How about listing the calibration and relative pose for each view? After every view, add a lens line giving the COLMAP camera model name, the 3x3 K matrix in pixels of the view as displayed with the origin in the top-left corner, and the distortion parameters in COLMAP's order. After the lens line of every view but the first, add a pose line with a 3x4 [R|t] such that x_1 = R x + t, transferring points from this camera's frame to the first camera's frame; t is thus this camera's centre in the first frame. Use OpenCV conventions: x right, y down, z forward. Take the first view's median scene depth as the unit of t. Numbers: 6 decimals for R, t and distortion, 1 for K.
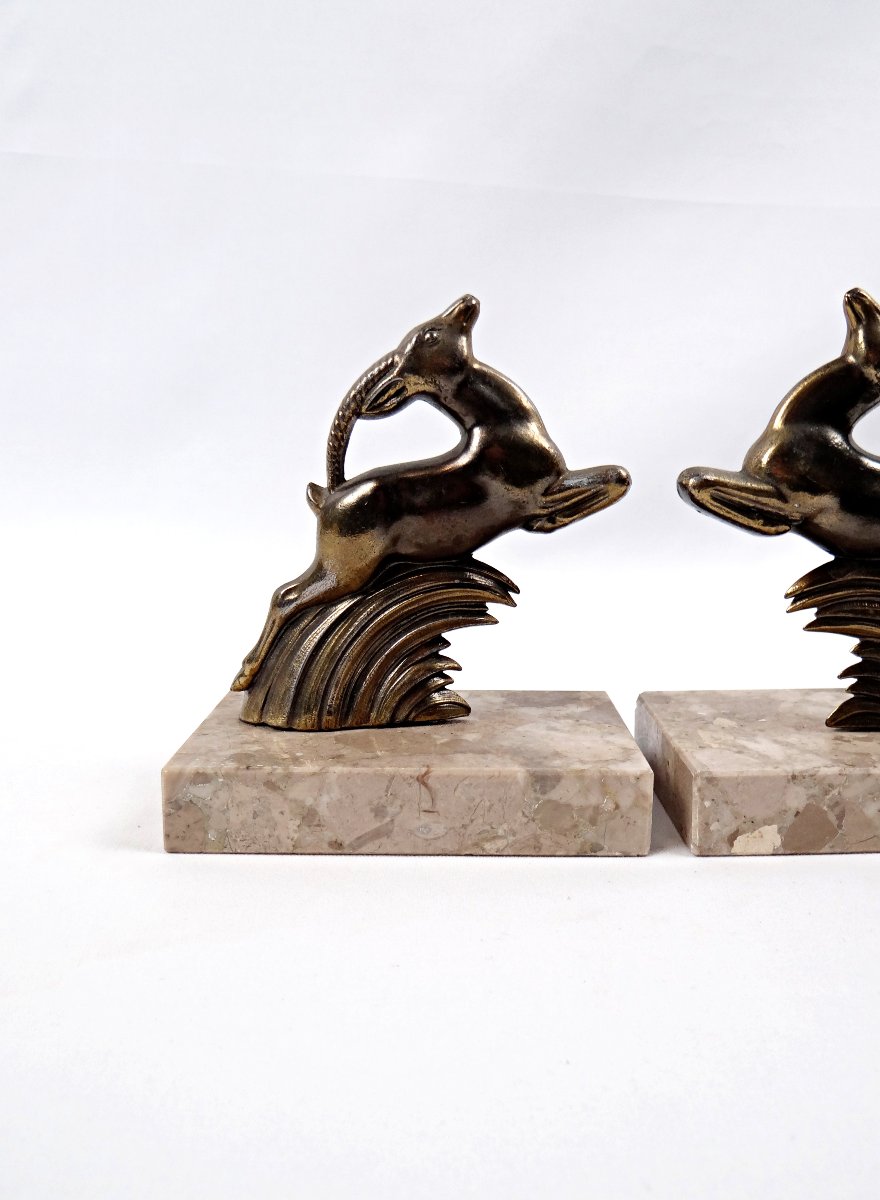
lens RADIAL K [[988.8, 0, 412.4], [0, 988.8, 602.3], [0, 0, 1]] dist [-0.001579, -0.001694]
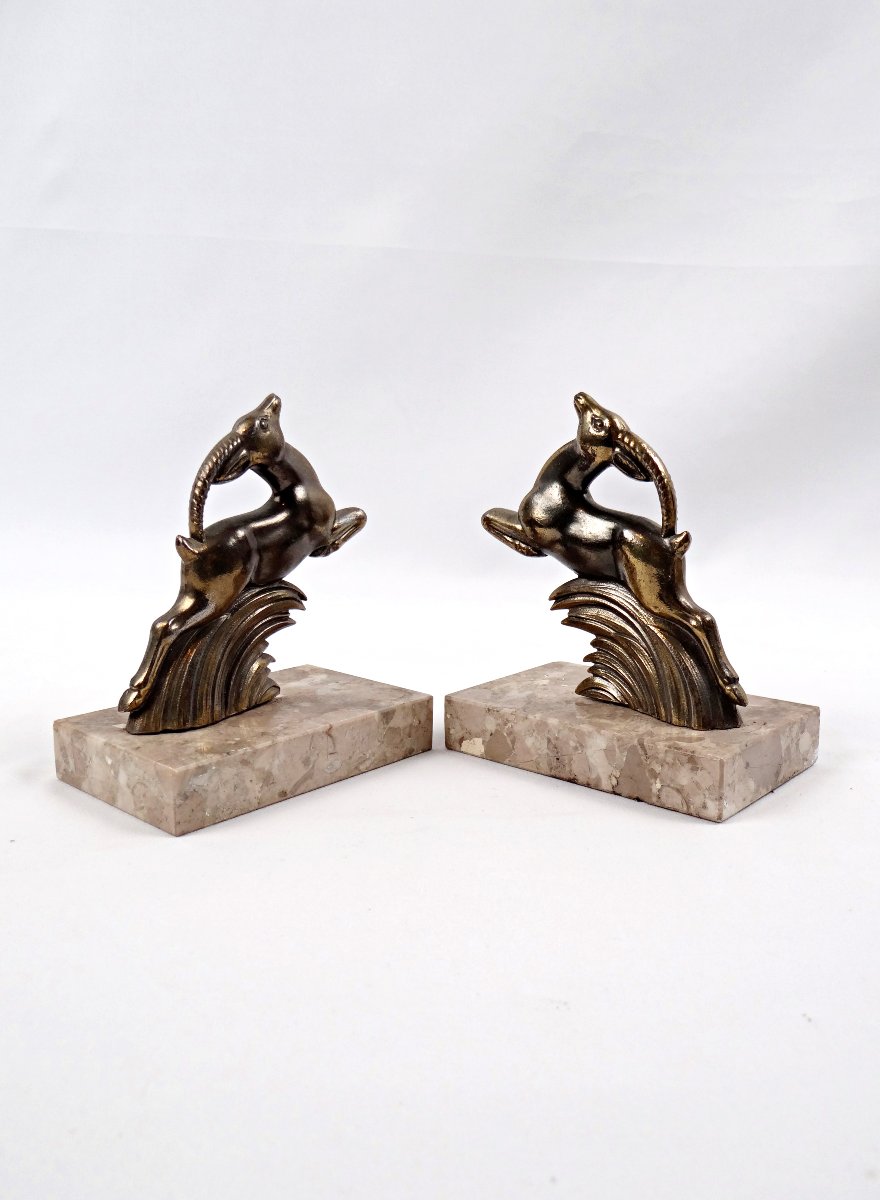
lens RADIAL K [[988.8, 0, 412.4], [0, 988.8, 602.3], [0, 0, 1]] dist [-0.001579, -0.001694]
pose [[0.720953, 0.119326, -0.682634, 1.268826], [-0.103786, 0.992546, 0.063888, -0.075657], [0.685168, 0.024788, 0.727963, -0.216848]]
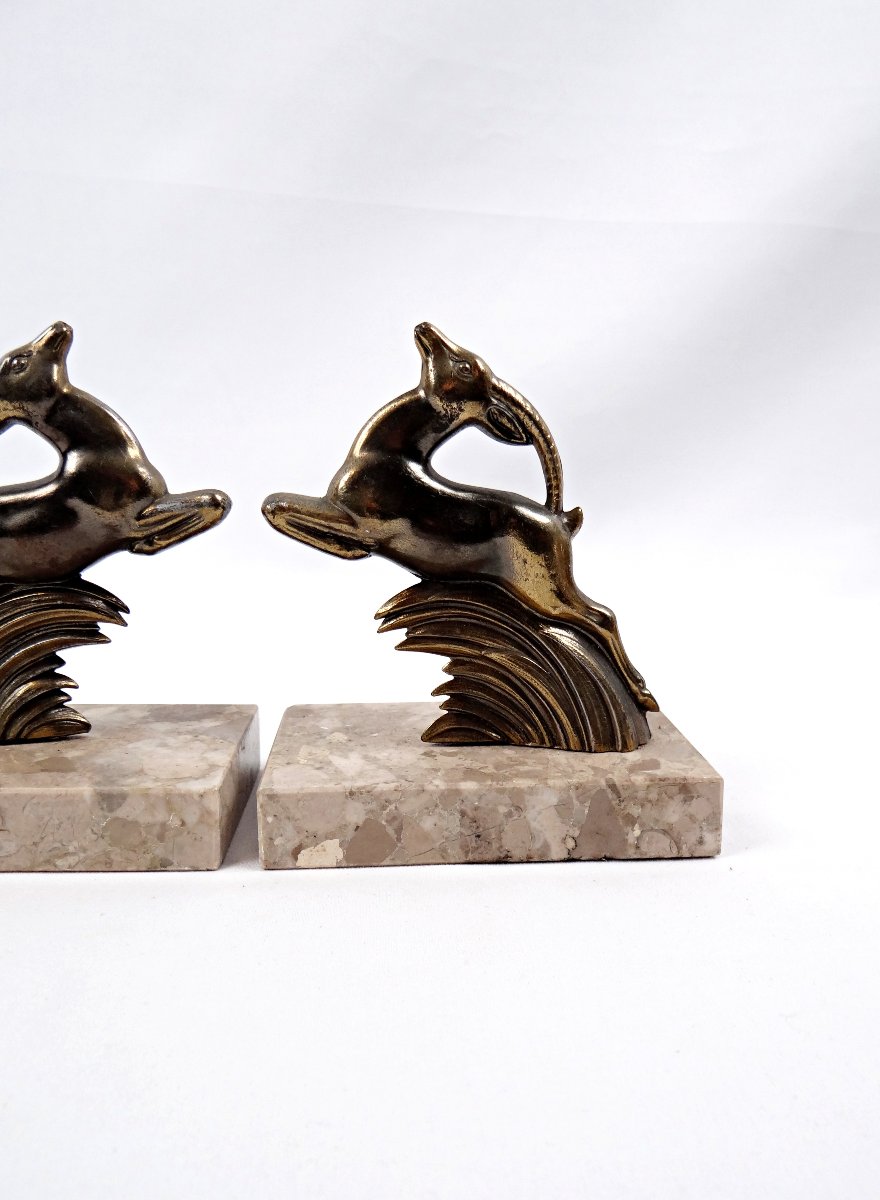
lens RADIAL K [[988.8, 0, 412.4], [0, 988.8, 602.3], [0, 0, 1]] dist [-0.001579, -0.001694]
pose [[0.998667, 0.000014, 0.051615, 0.372266], [-0.000512, 0.999954, 0.009625, -0.032423], [-0.051612, -0.009639, 0.998621, -0.039541]]
